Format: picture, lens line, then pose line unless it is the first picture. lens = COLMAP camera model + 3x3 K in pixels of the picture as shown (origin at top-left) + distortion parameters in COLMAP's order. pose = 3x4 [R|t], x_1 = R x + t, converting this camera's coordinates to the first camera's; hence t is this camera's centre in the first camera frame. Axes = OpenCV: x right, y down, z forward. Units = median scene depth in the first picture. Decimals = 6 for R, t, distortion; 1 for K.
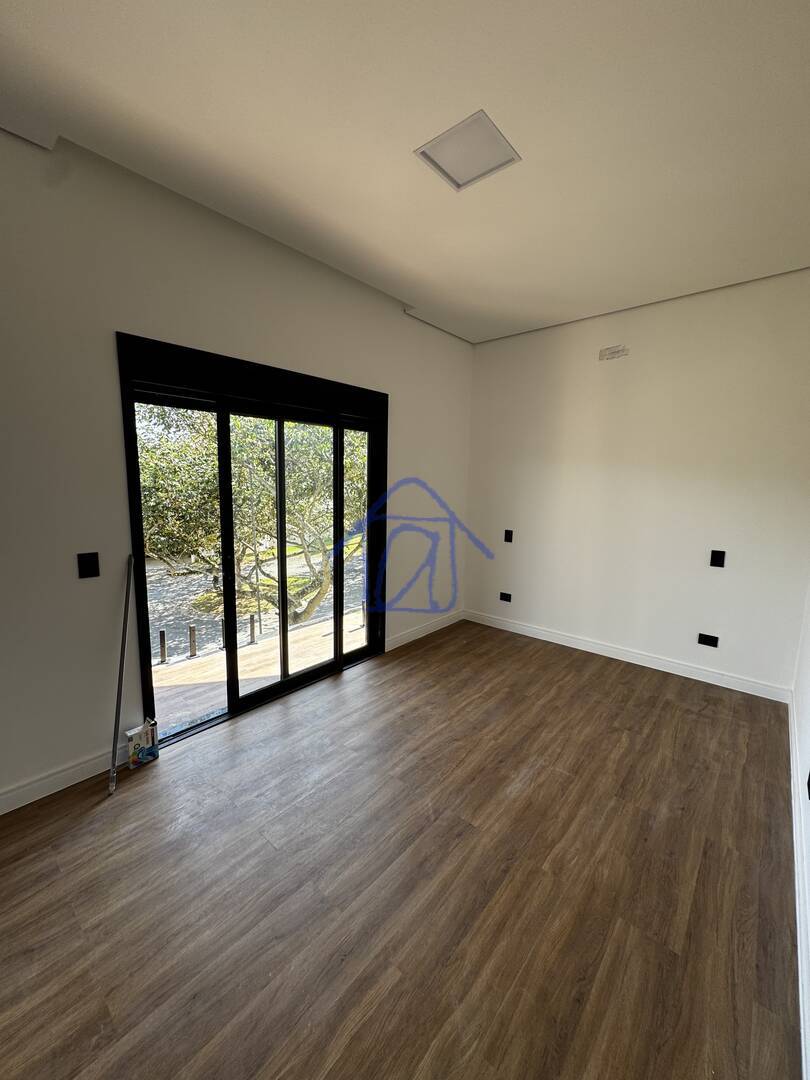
lens RADIAL K [[430.6, 0, 408.1], [0, 430.6, 541.4], [0, 0, 1]] dist [0.000008, 0.000304]
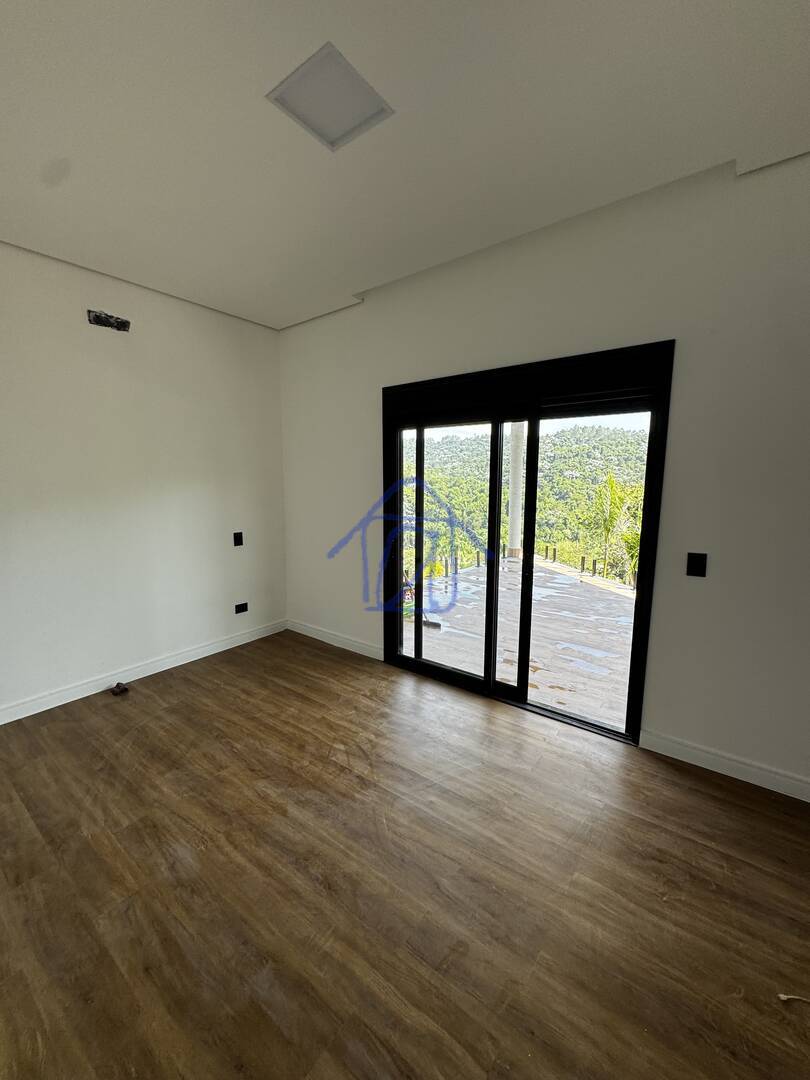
lens RADIAL K [[430.6, 0, 404.5], [0, 430.6, 543.0], [0, 0, 1]] dist [0.000008, 0.000304]
pose [[0.056419, 0.131534, -0.989705, 0.608918], [-0.130547, 0.983745, 0.123300, -0.088579], [0.989836, 0.122246, 0.072673, 0.650501]]
